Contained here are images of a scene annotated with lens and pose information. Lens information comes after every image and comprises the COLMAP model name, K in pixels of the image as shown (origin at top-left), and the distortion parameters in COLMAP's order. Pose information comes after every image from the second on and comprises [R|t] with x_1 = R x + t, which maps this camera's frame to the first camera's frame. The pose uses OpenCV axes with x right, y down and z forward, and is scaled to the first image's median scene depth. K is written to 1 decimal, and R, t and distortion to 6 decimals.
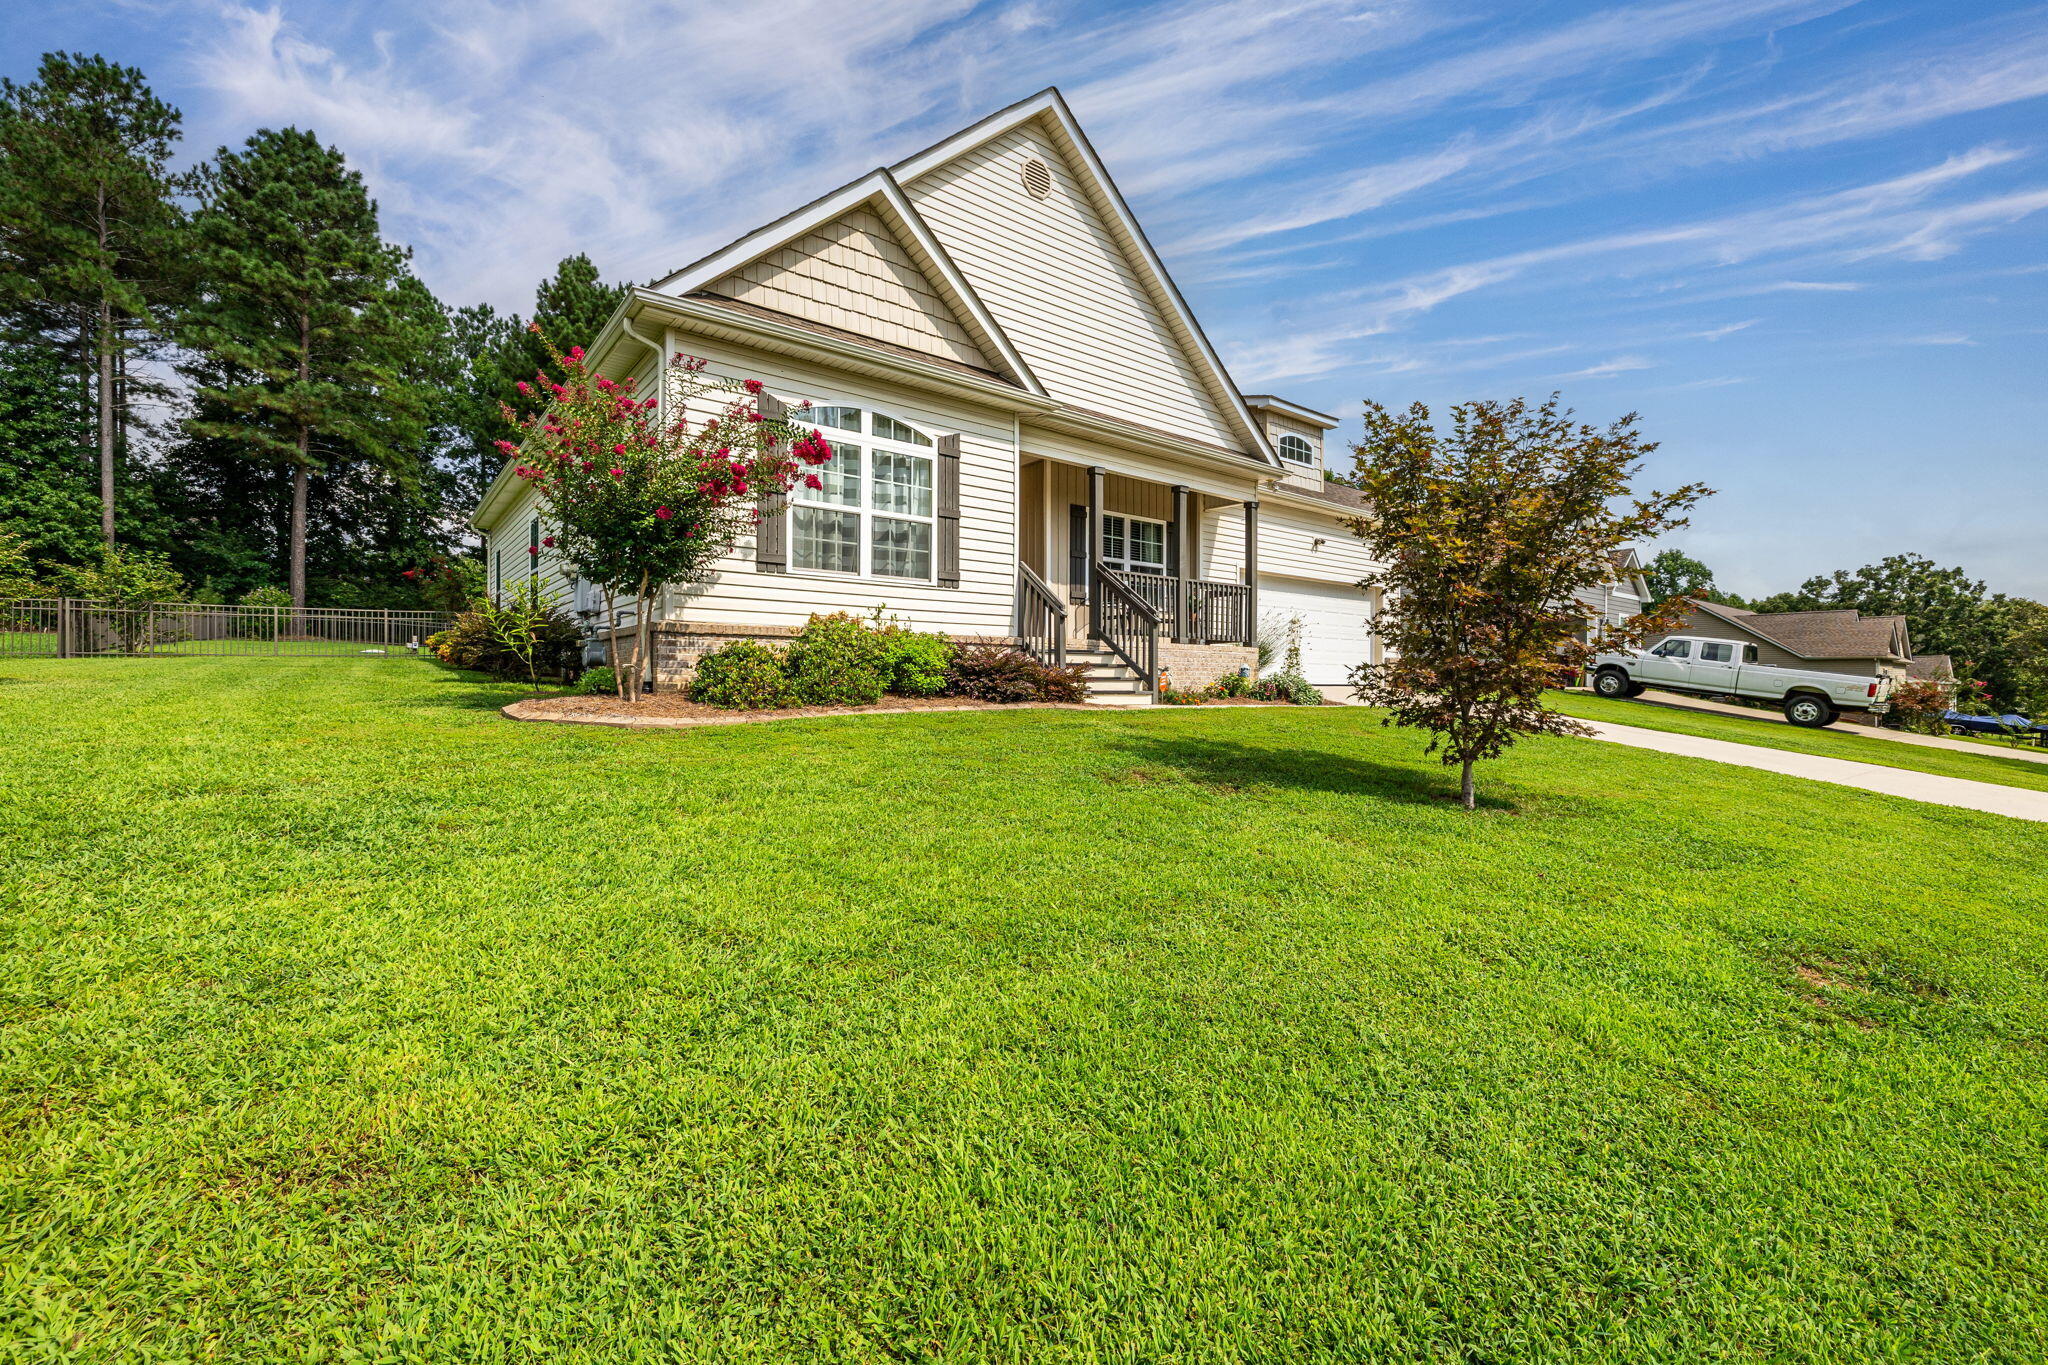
lens RADIAL K [[846.5, 0, 1027.3], [0, 846.5, 682.8], [0, 0, 1]] dist [0.000157, 0.000116]
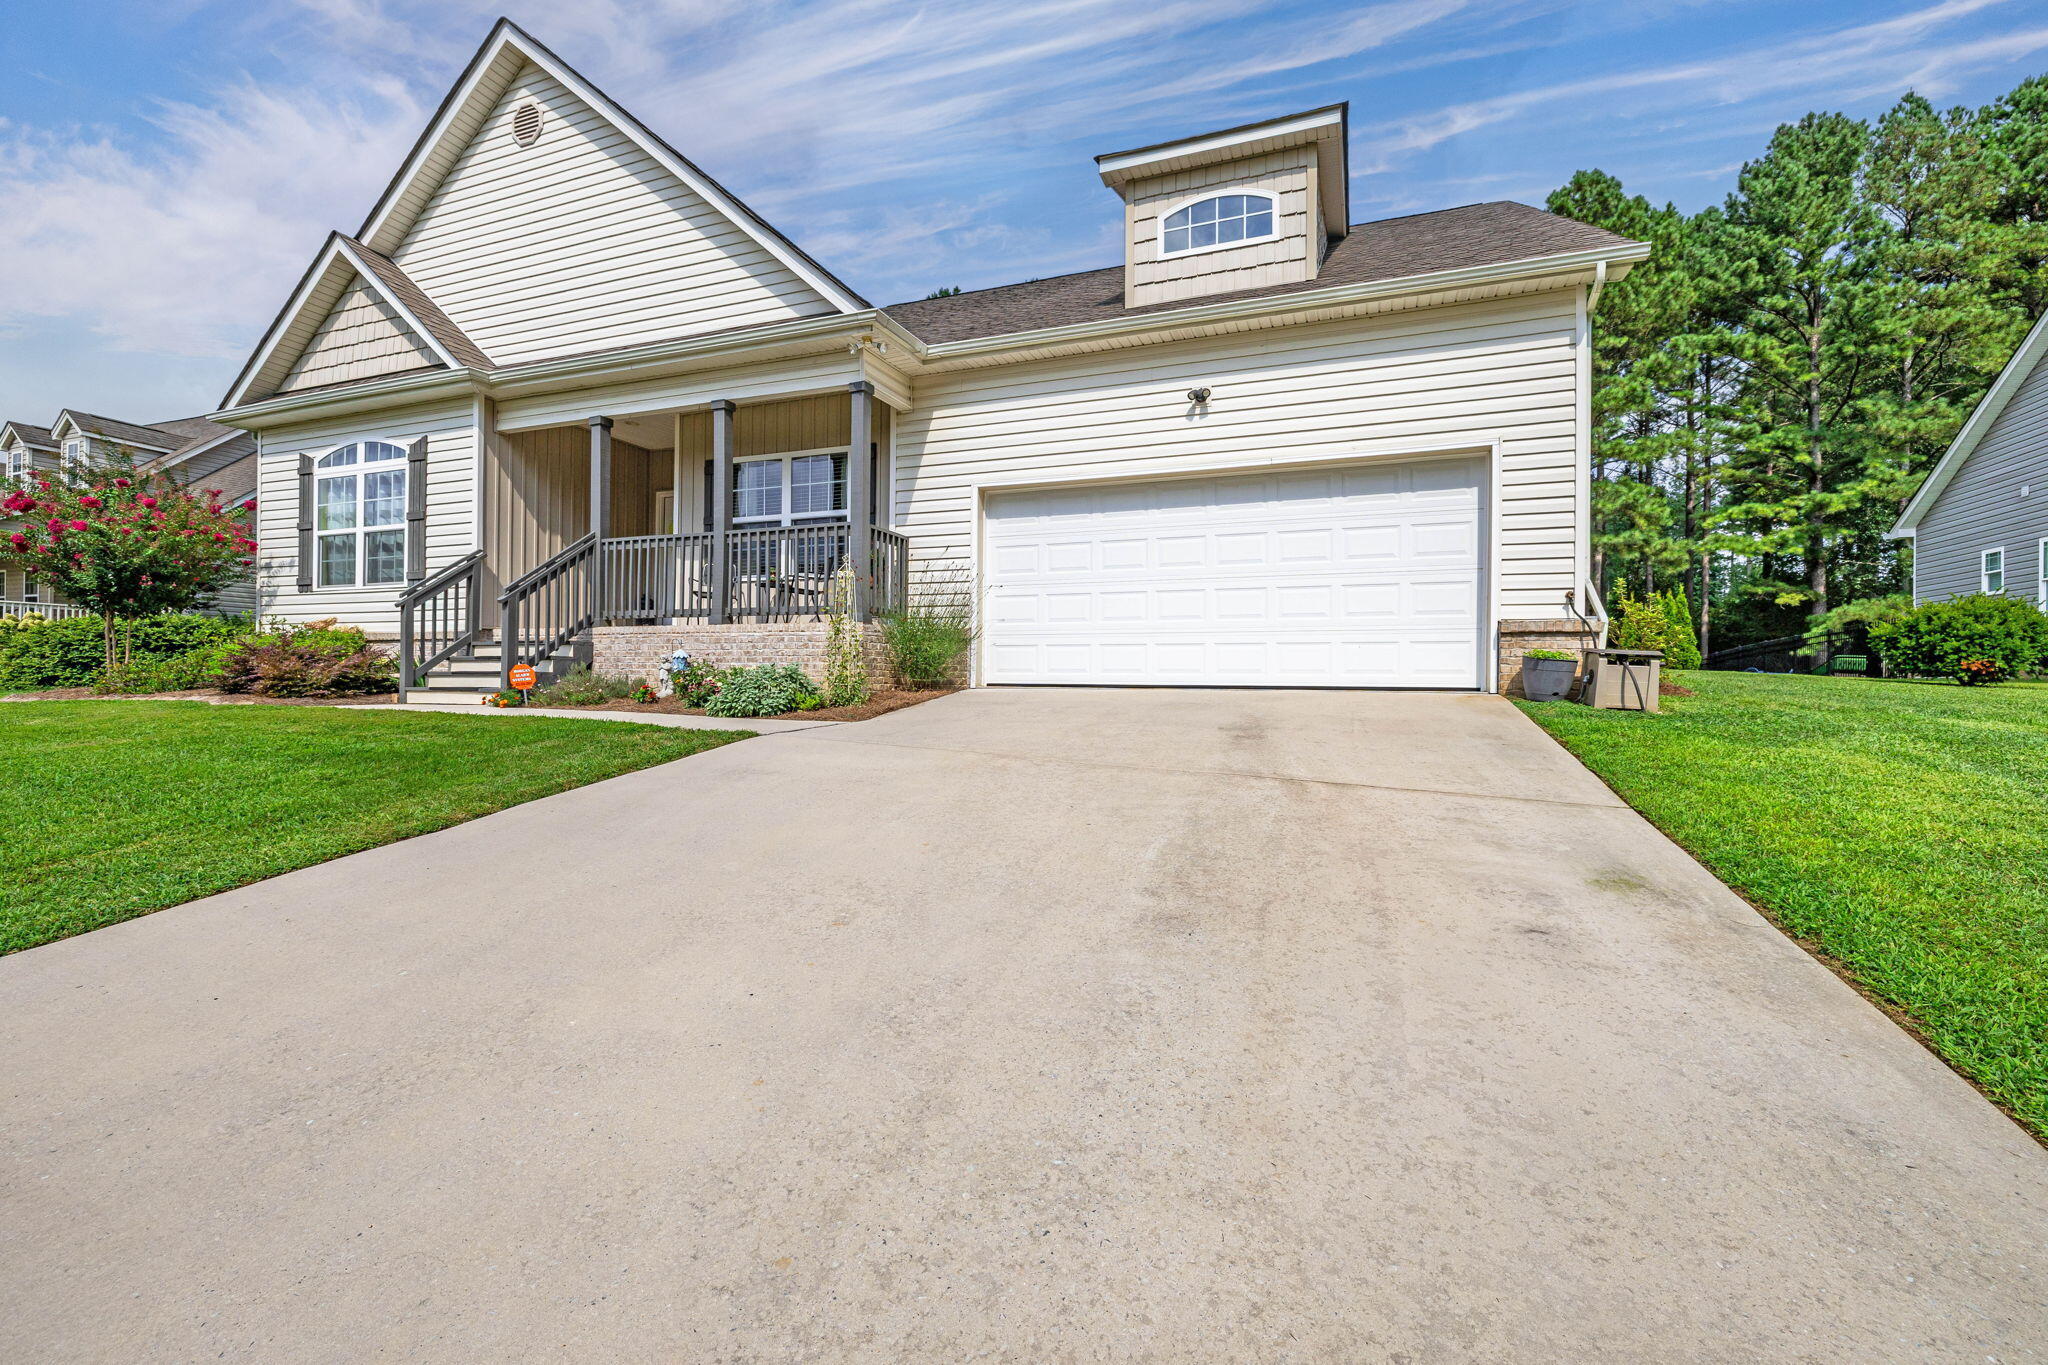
lens RADIAL K [[859.5, 0, 1026.3], [0, 859.5, 678.1], [0, 0, 1]] dist [-0.001862, 0.000037]
pose [[0.513428, -0.003453, -0.858126, 1.195601], [-0.008636, 0.999920, -0.009191, 0.002009], [0.858089, 0.012129, 0.513357, 1.106288]]
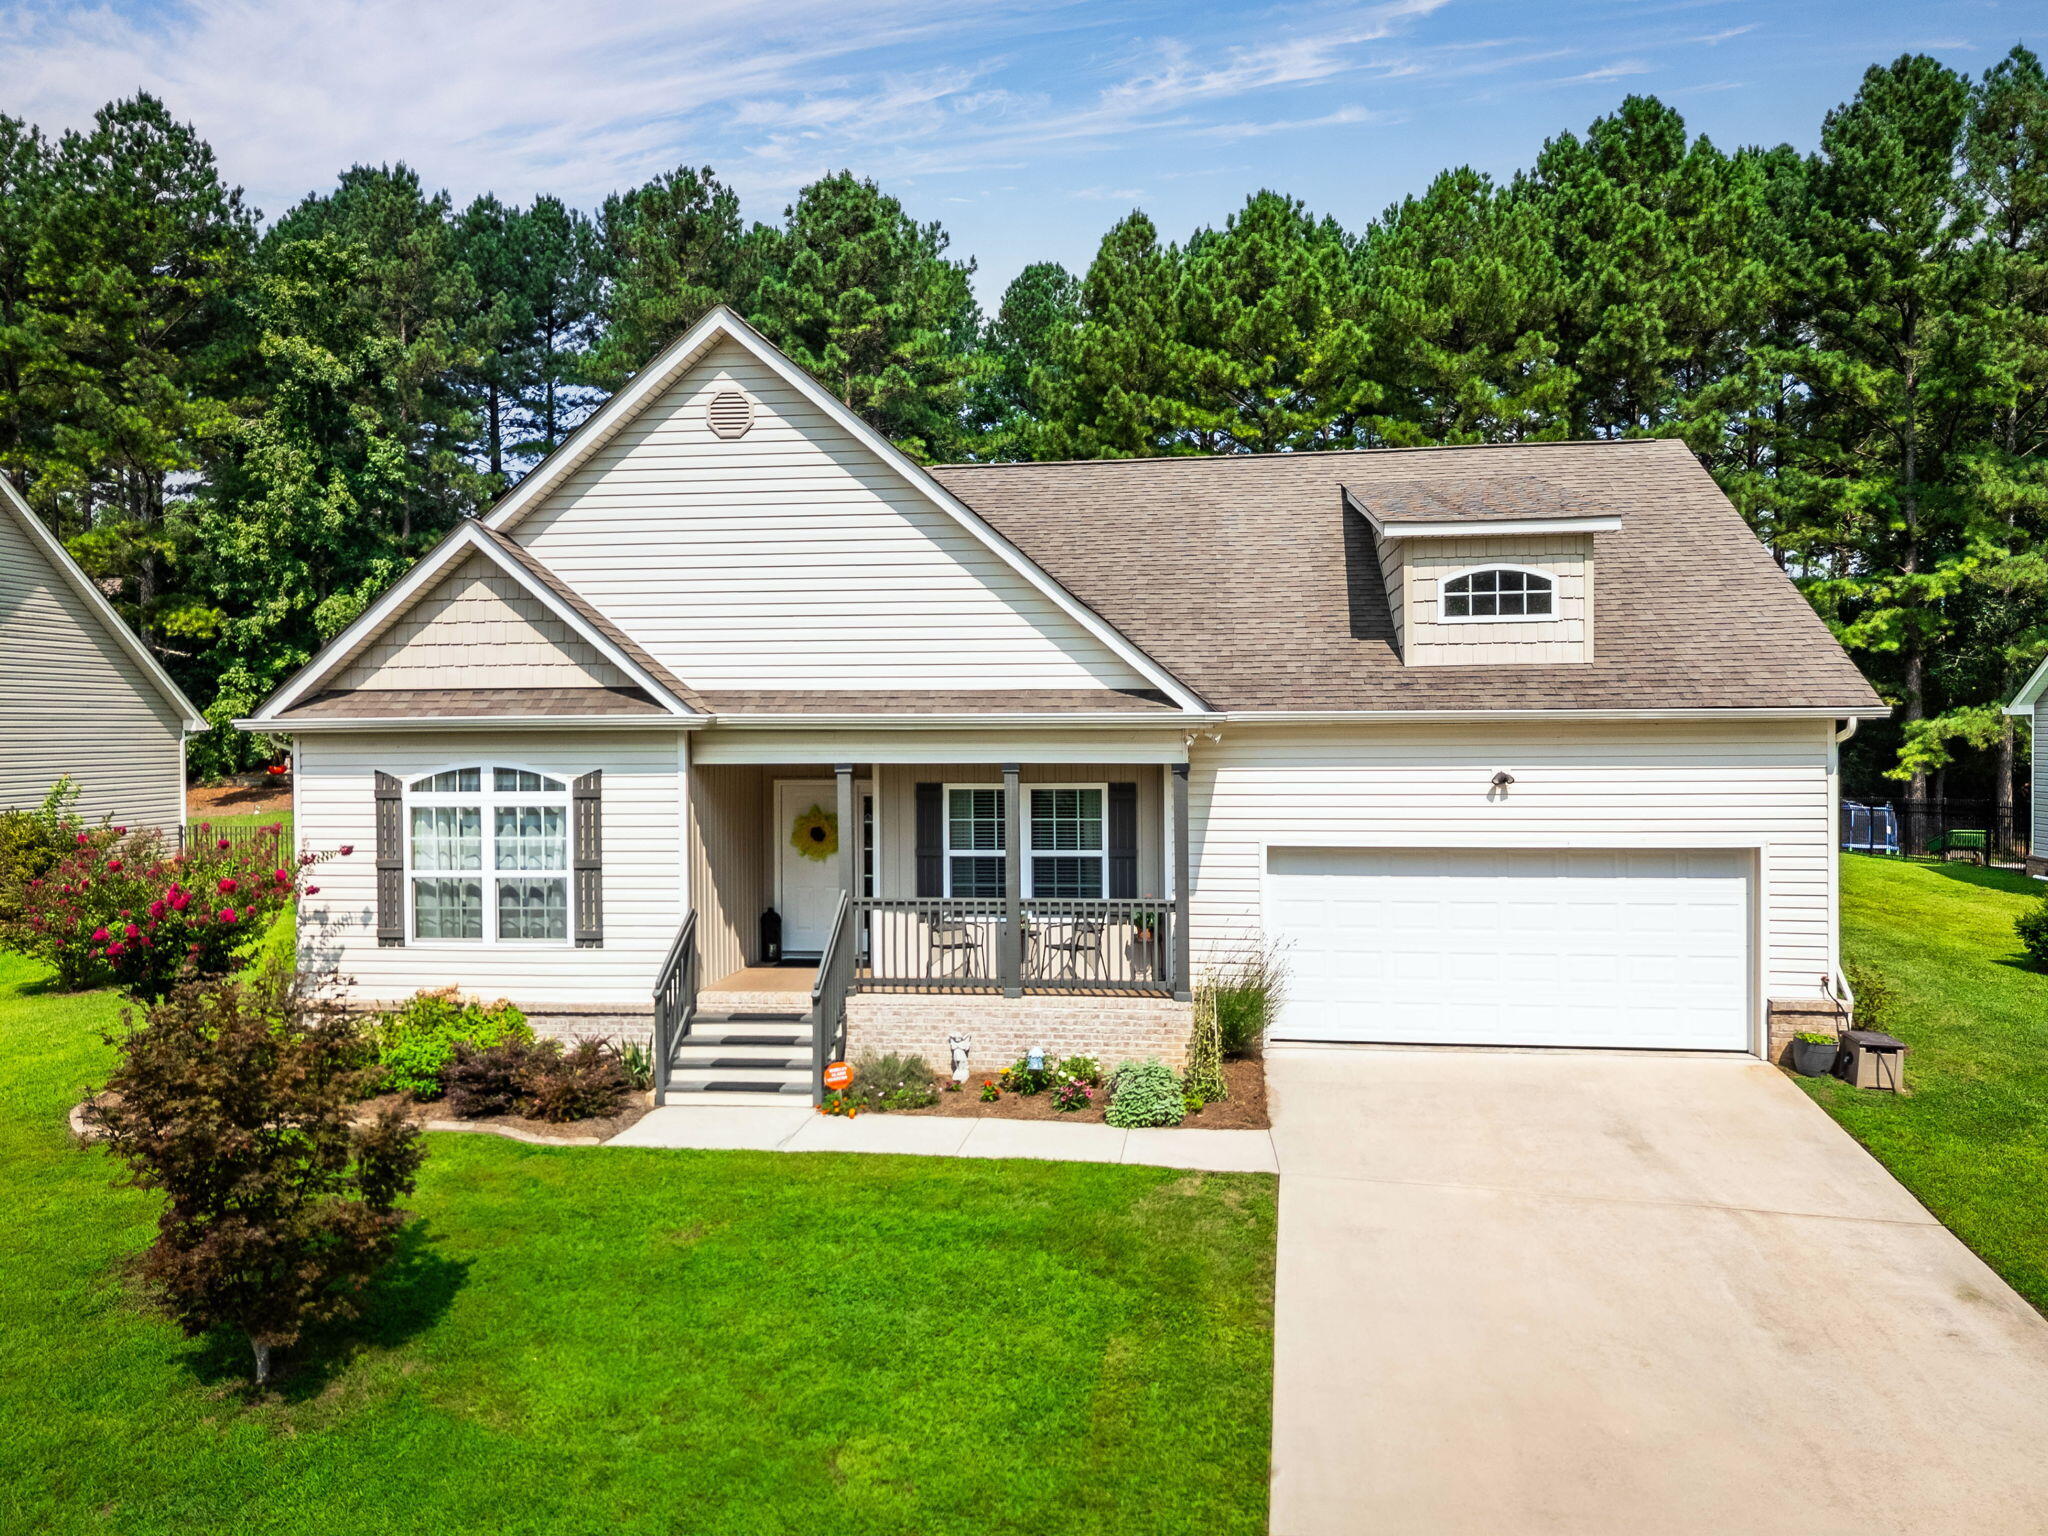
lens RADIAL K [[1502.5, 0, 1018.1], [0, 1502.5, 758.1], [0, 0, 1]] dist [0.054560, -0.054780]
pose [[0.696459, 0.004438, -0.717582, 1.339867], [0.010218, 0.999818, 0.016100, -0.330428], [0.717523, -0.018545, 0.696288, 0.235577]]
